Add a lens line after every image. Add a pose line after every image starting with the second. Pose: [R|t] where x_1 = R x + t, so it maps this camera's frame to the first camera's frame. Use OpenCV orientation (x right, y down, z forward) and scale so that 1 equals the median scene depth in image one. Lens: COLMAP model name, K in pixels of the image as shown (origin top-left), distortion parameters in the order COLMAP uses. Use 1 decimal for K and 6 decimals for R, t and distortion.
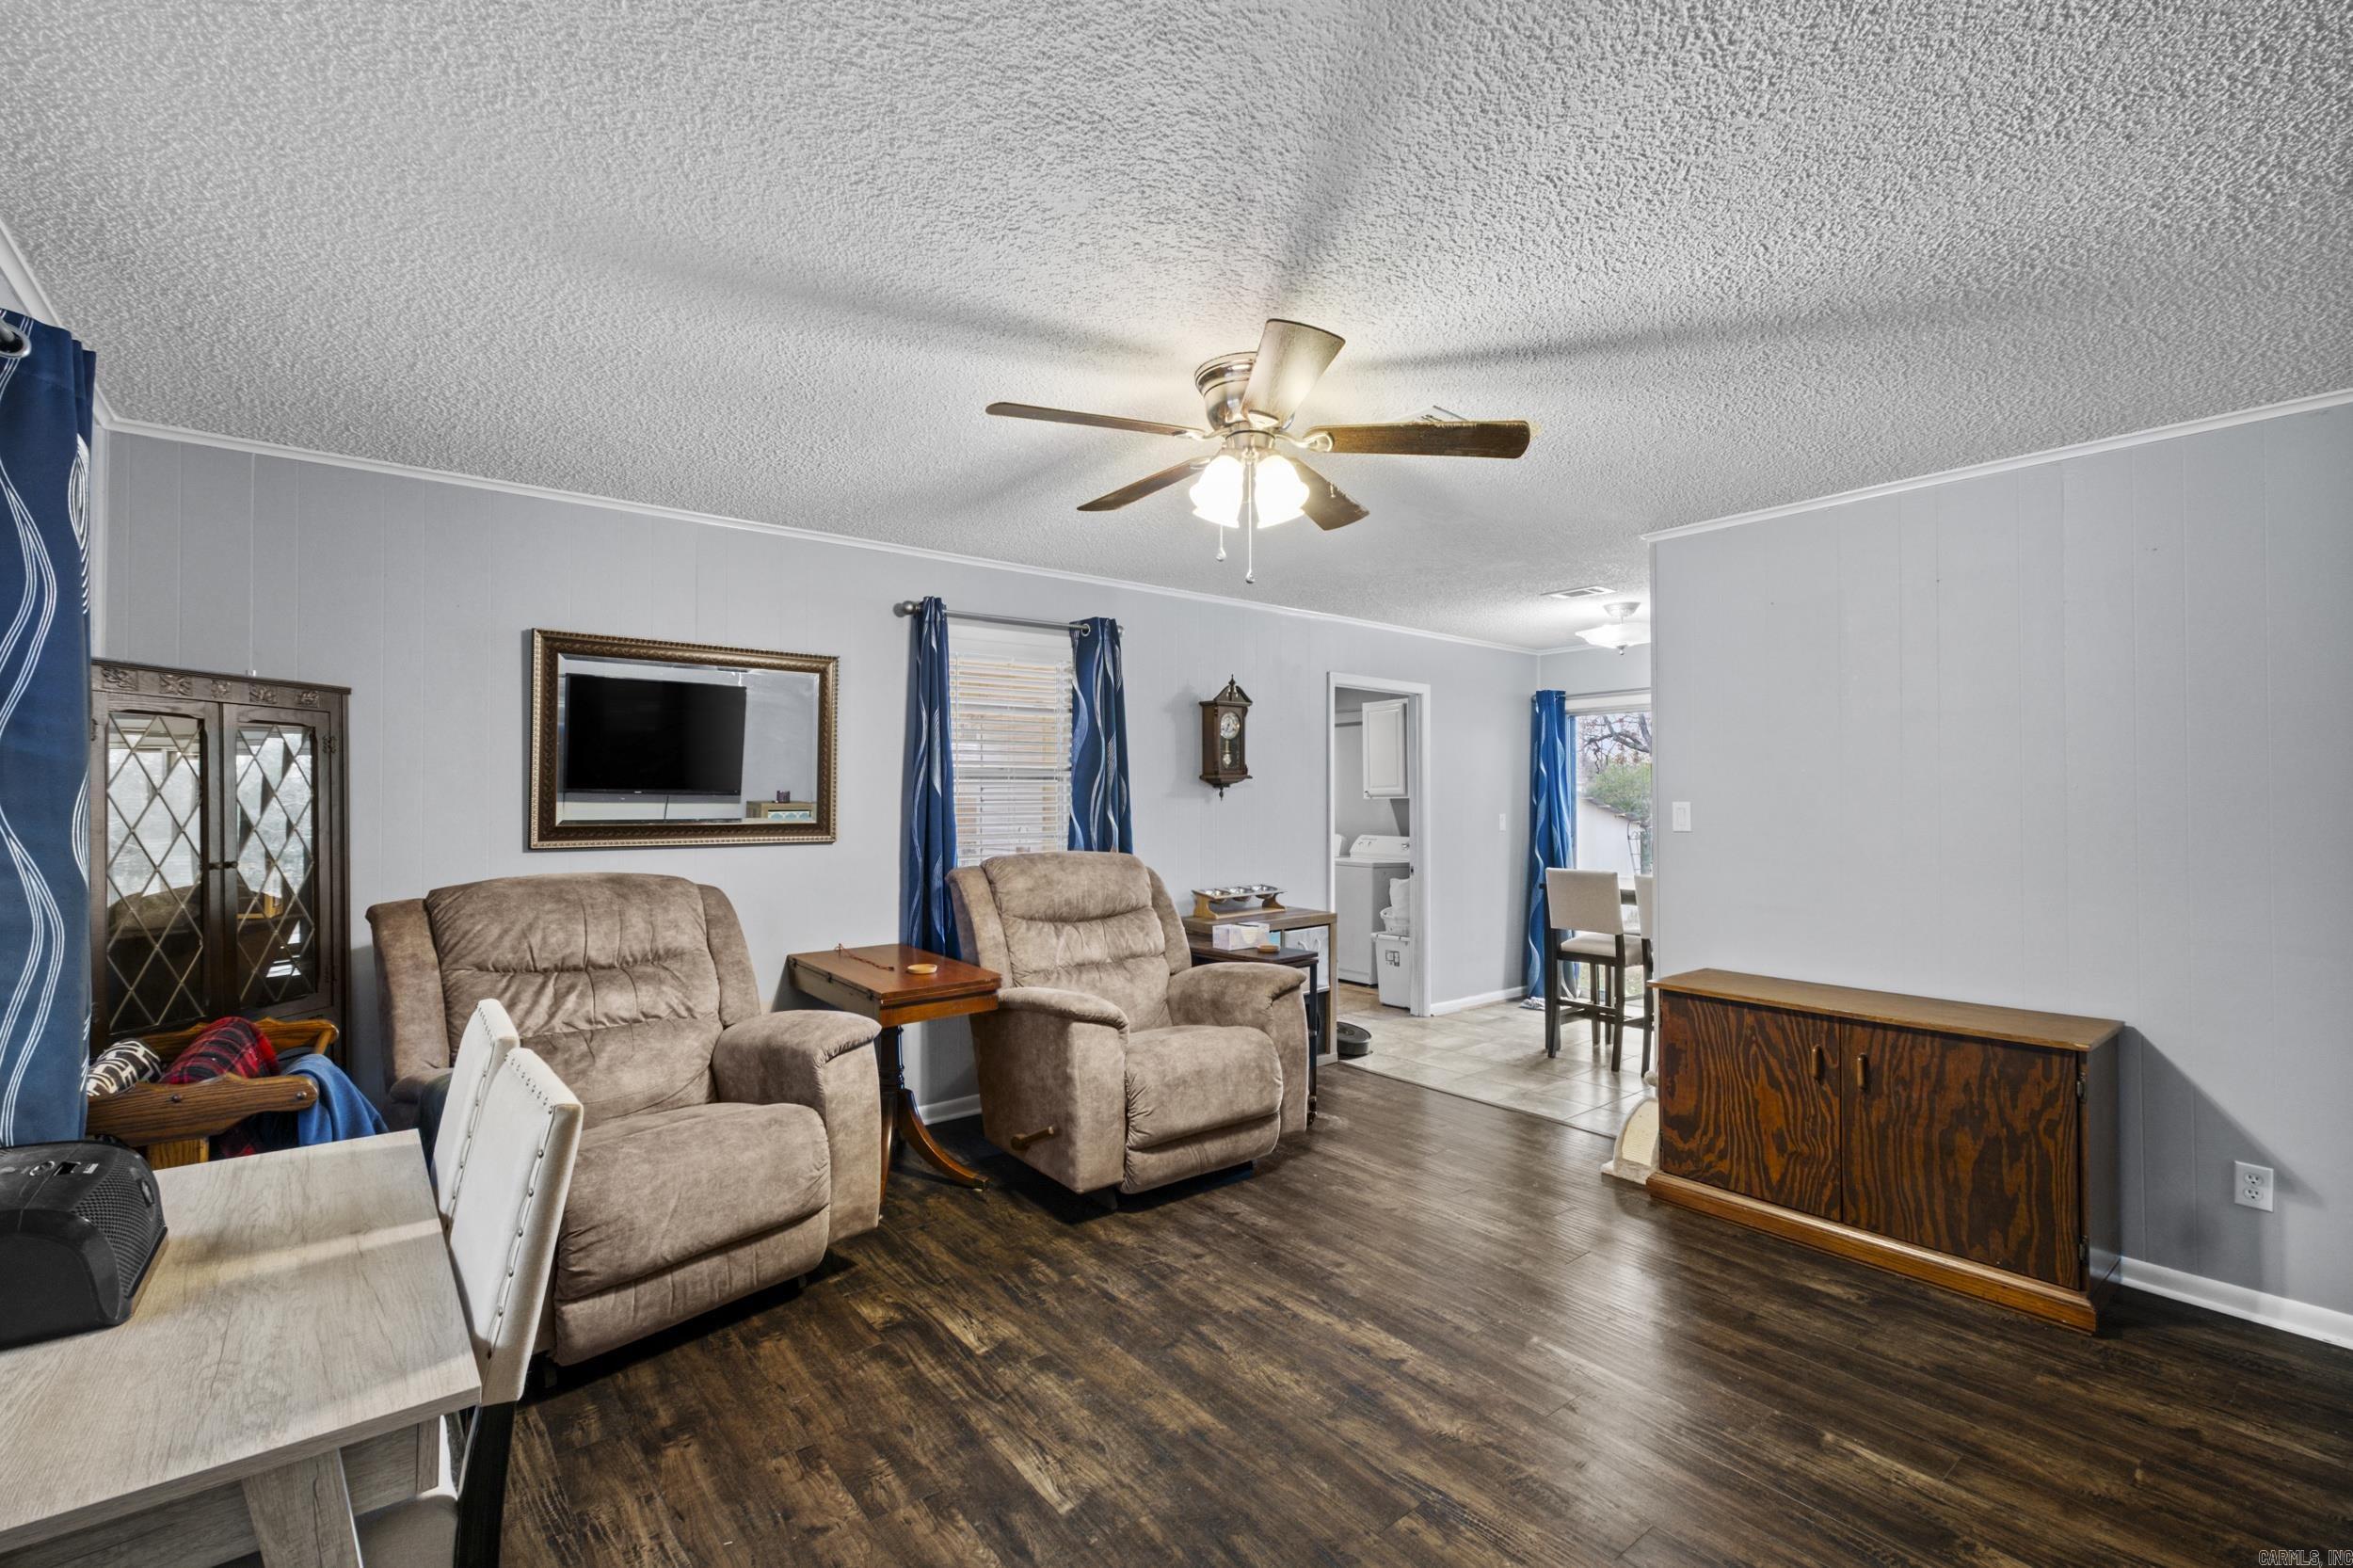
lens RADIAL K [[1015.4, 0, 1166.6], [0, 1015.4, 787.1], [0, 0, 1]] dist [0.001970, -0.000142]
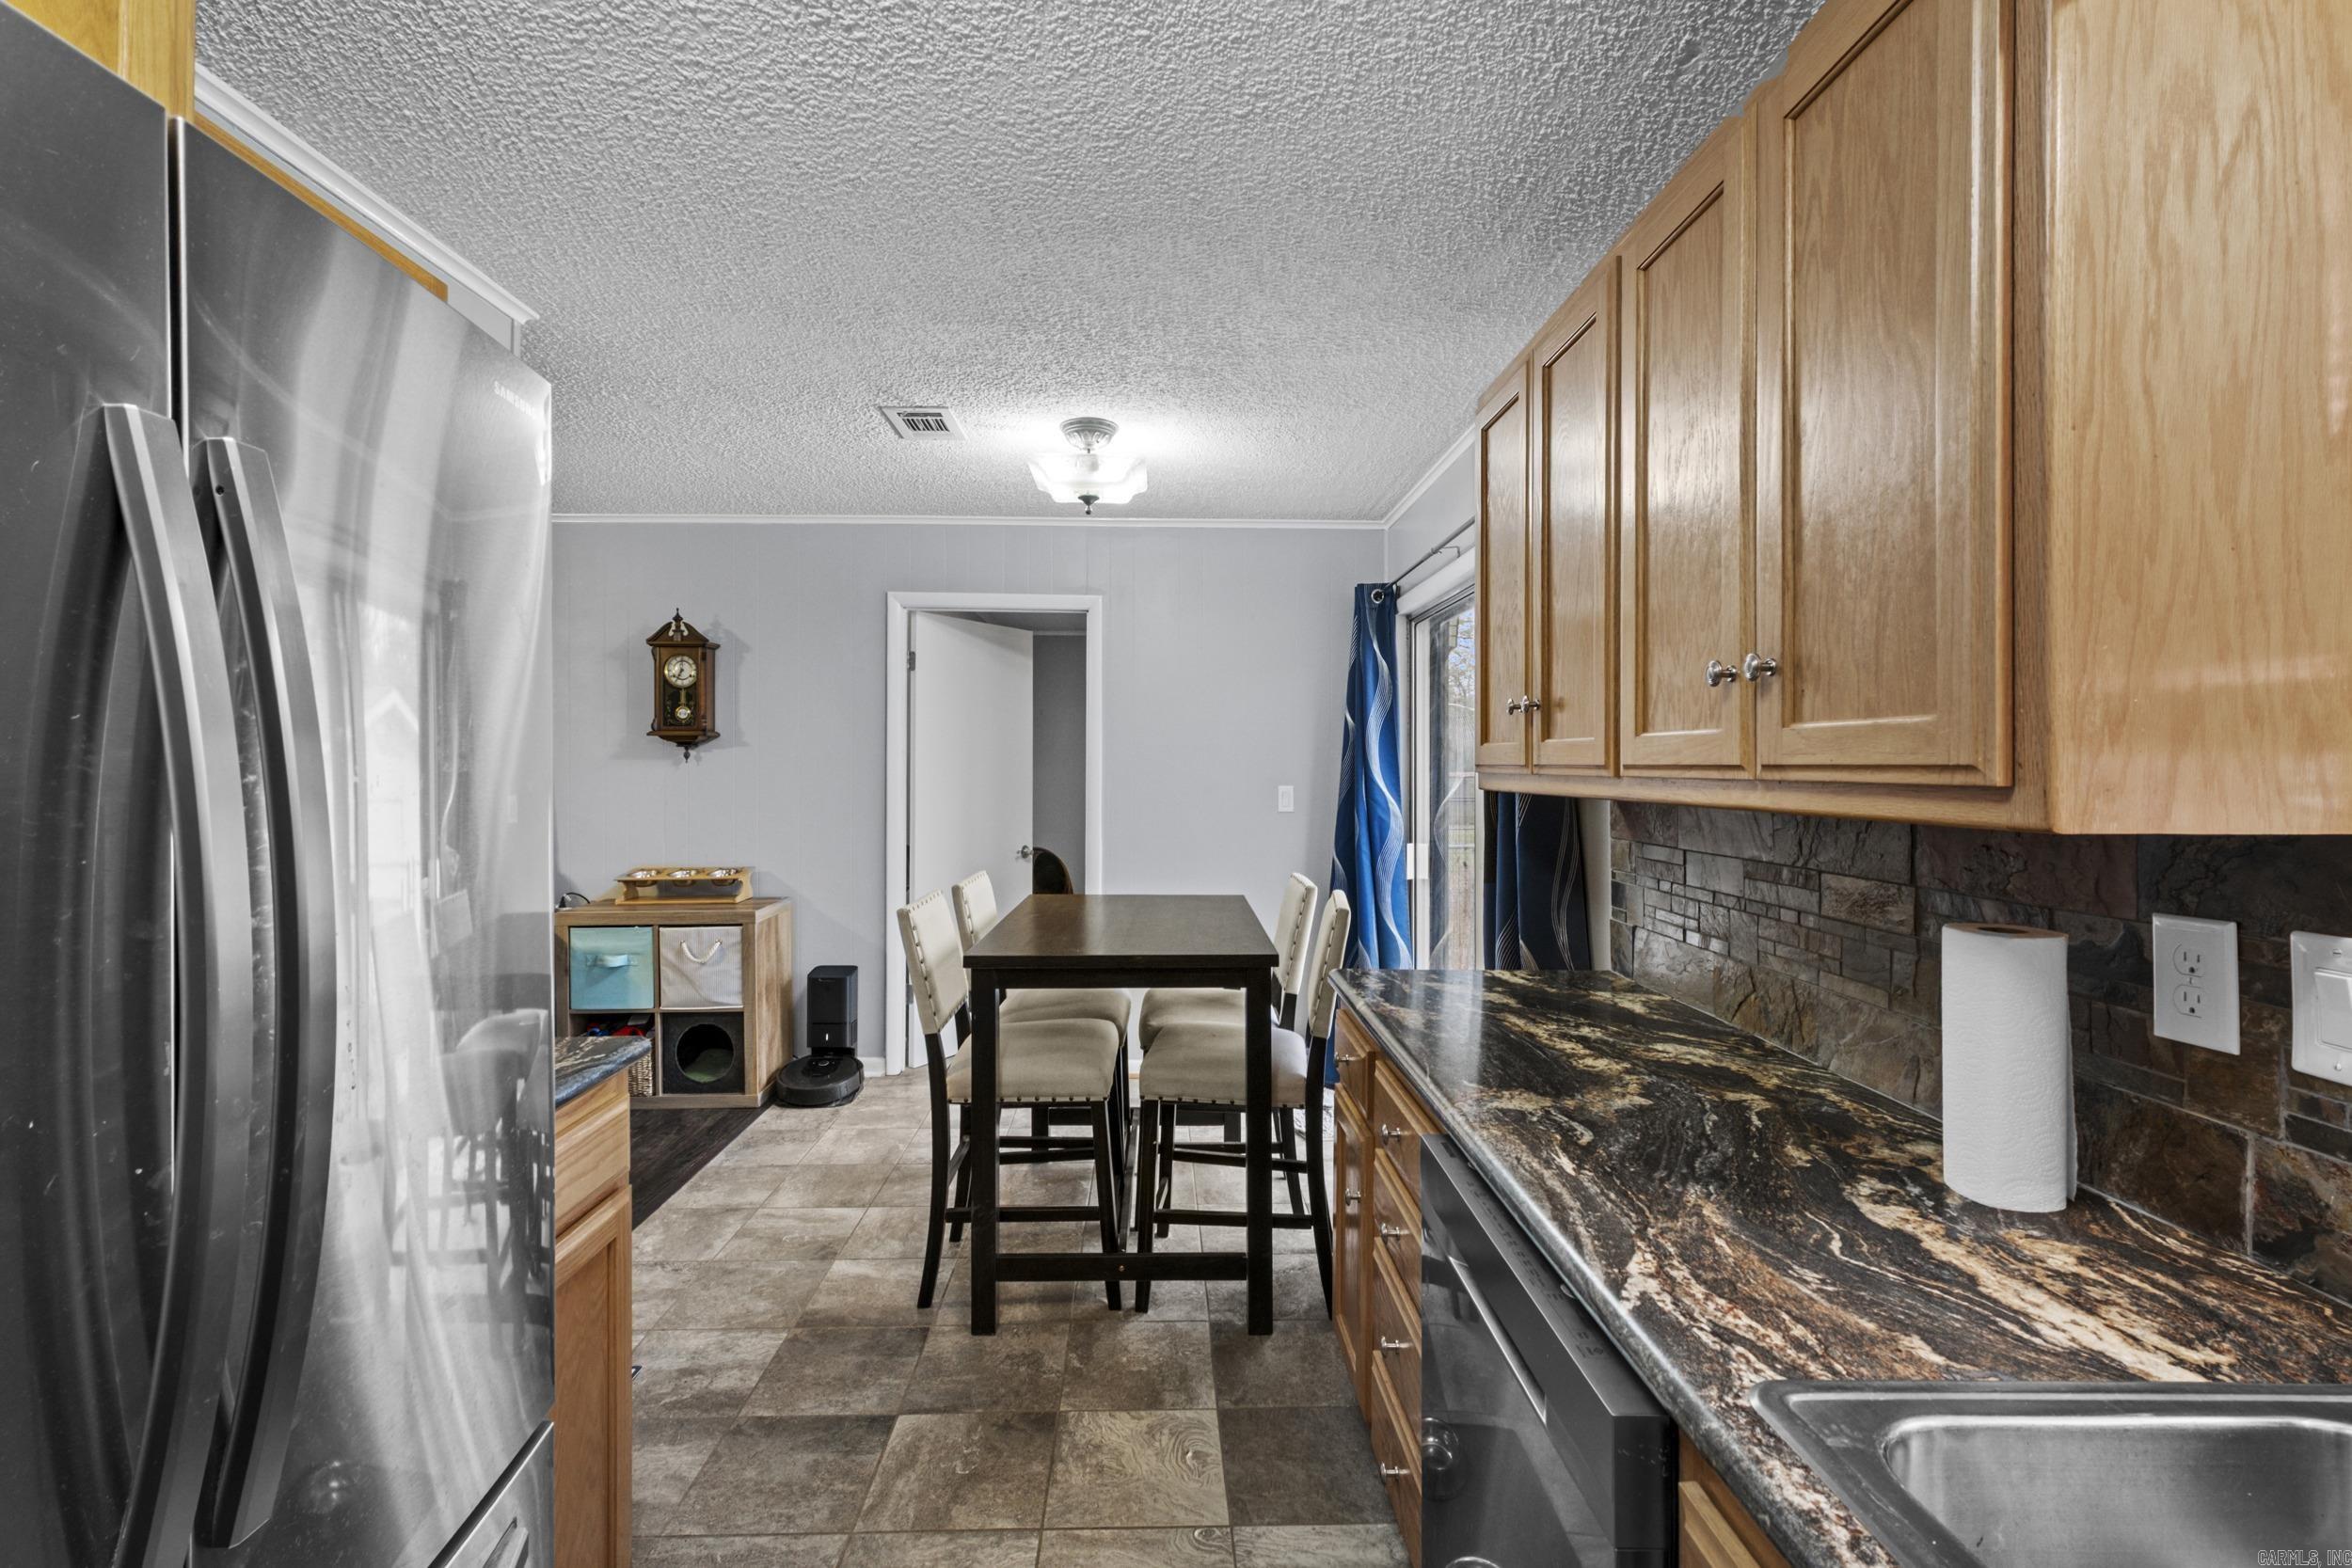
lens RADIAL K [[963.9, 0, 1171.4], [0, 963.9, 773.6], [0, 0, 1]] dist [0.000672, -0.000019]
pose [[0.787023, 0.005071, -0.616903, 0.655021], [0.005877, 0.999859, 0.015717, 0.008636], [0.616896, -0.015995, 0.786882, 0.471218]]
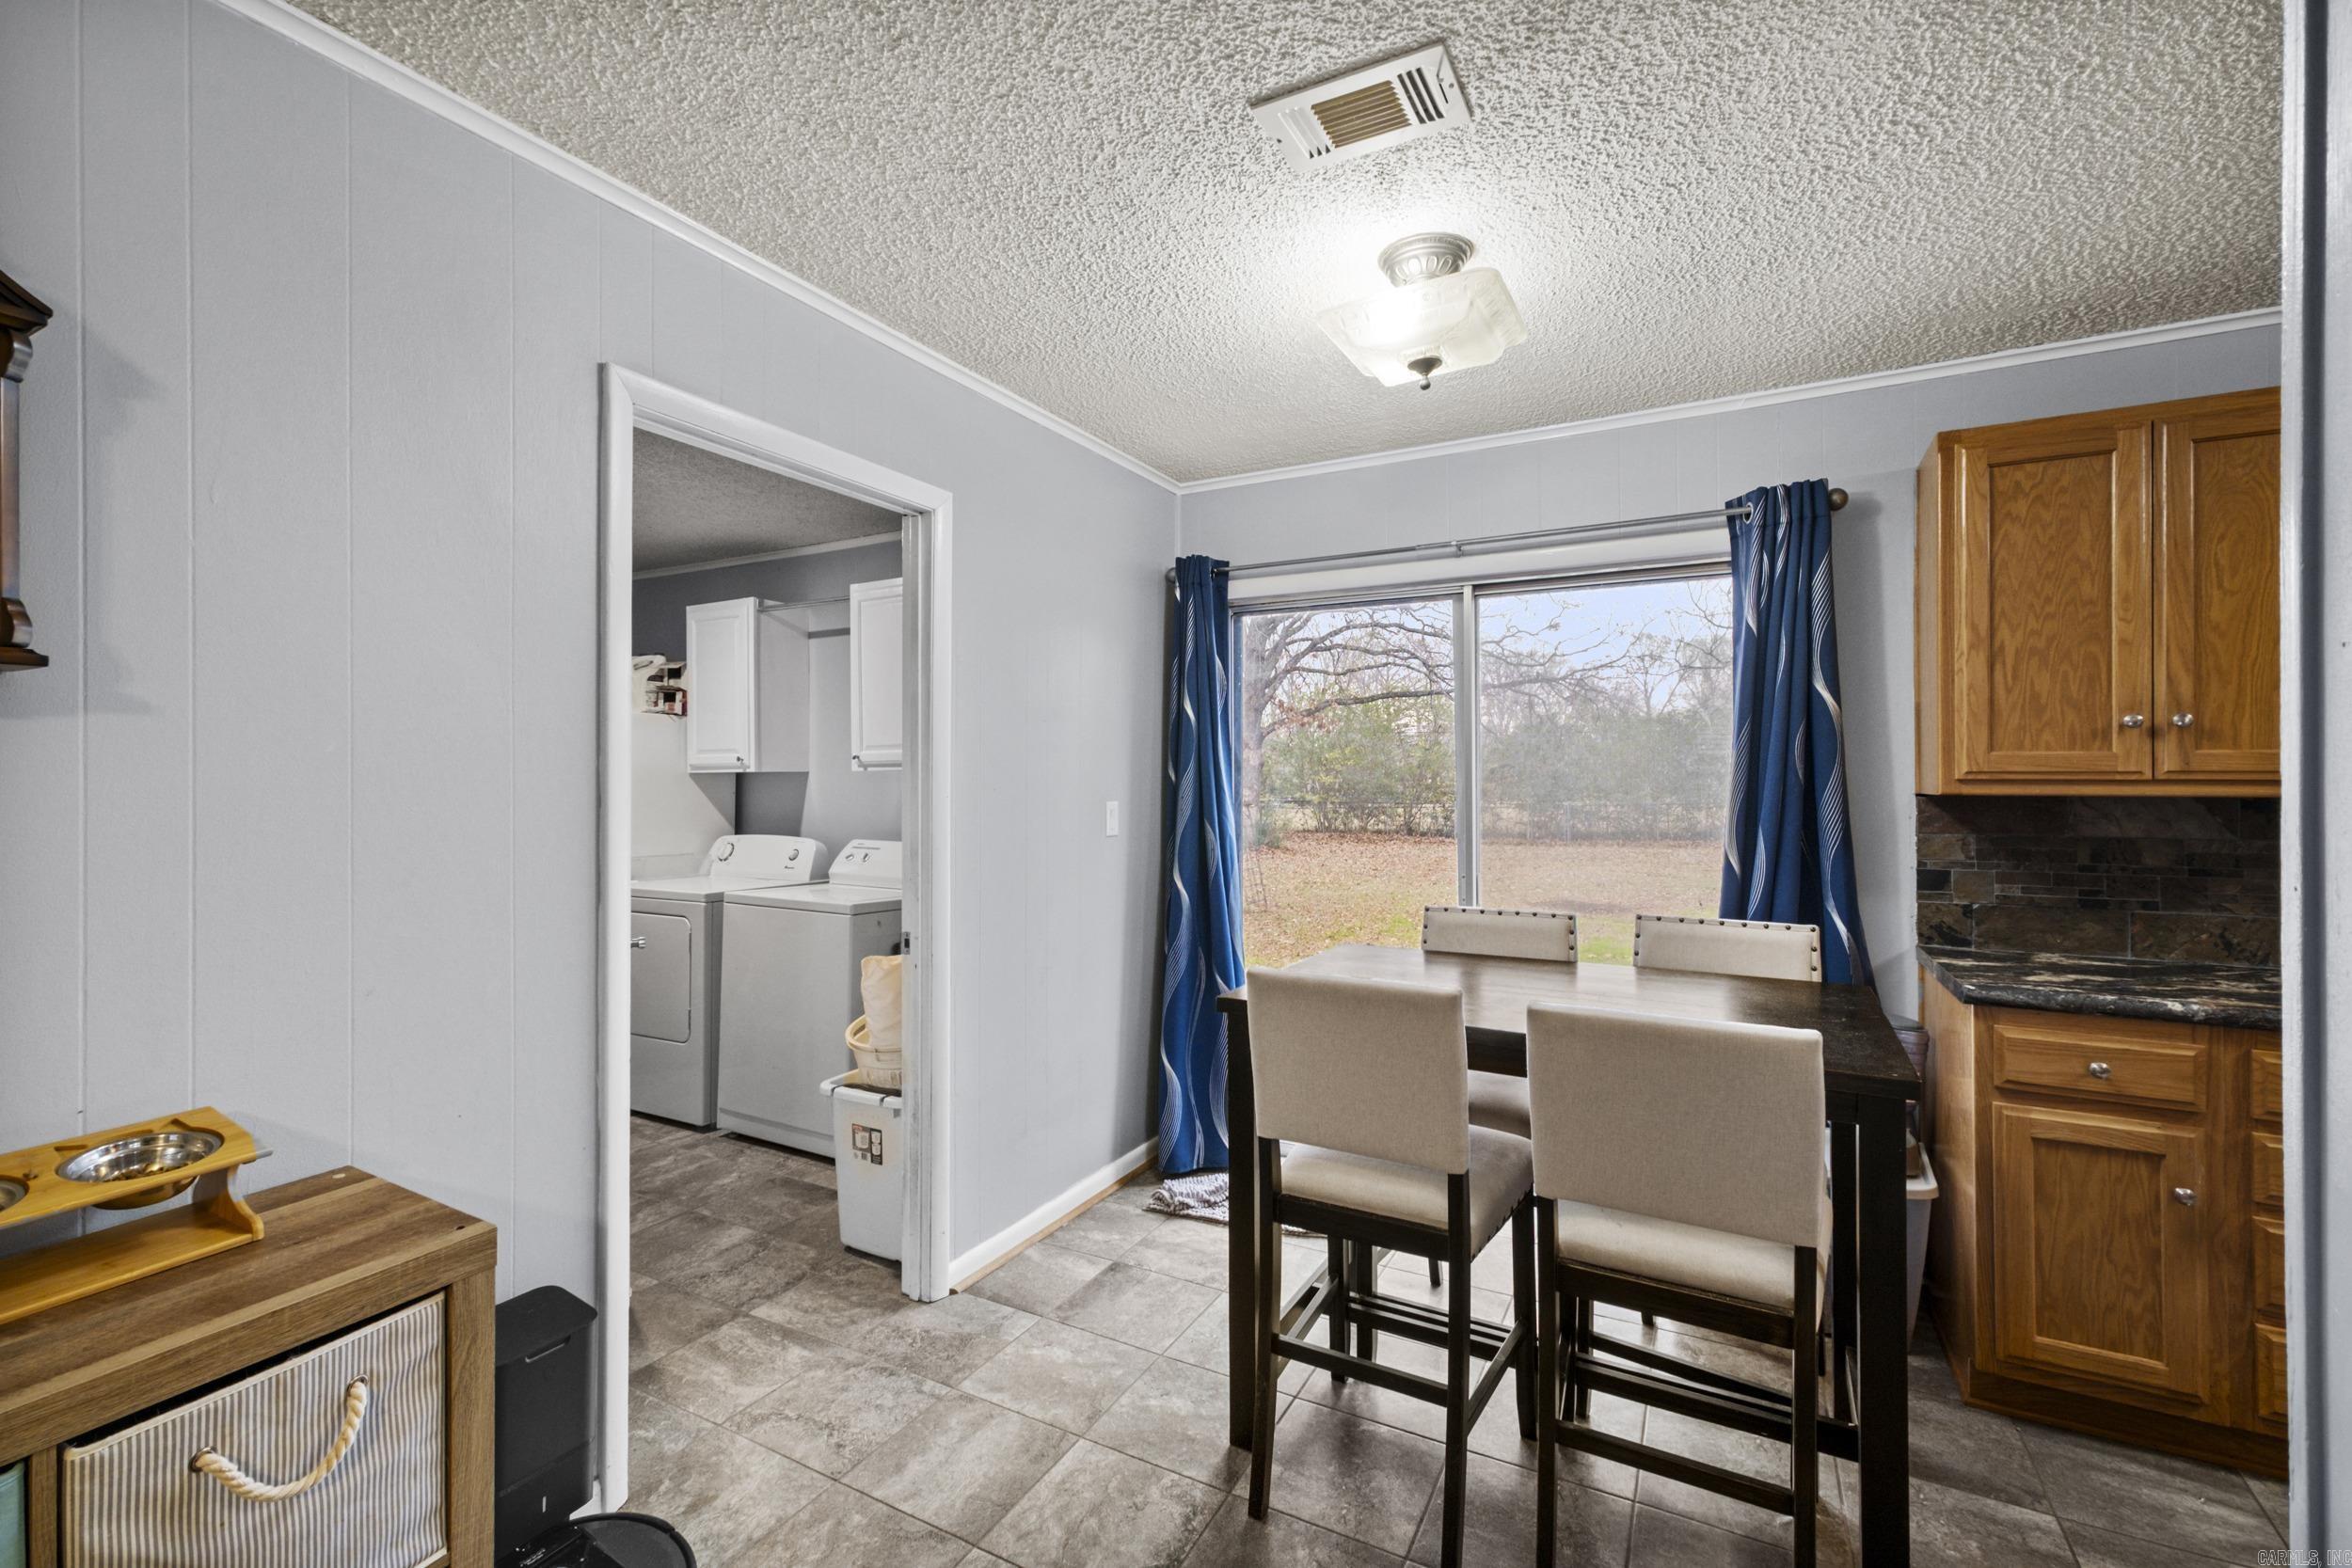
lens RADIAL K [[1014.9, 0, 1166.1], [0, 1014.9, 787.1], [0, 0, 1]] dist [0.001970, -0.000142]
pose [[0.925899, 0.000082, 0.377772, 0.171331], [-0.006981, 0.999833, 0.016893, 0.011472], [-0.377707, -0.018279, 0.925745, 0.541807]]
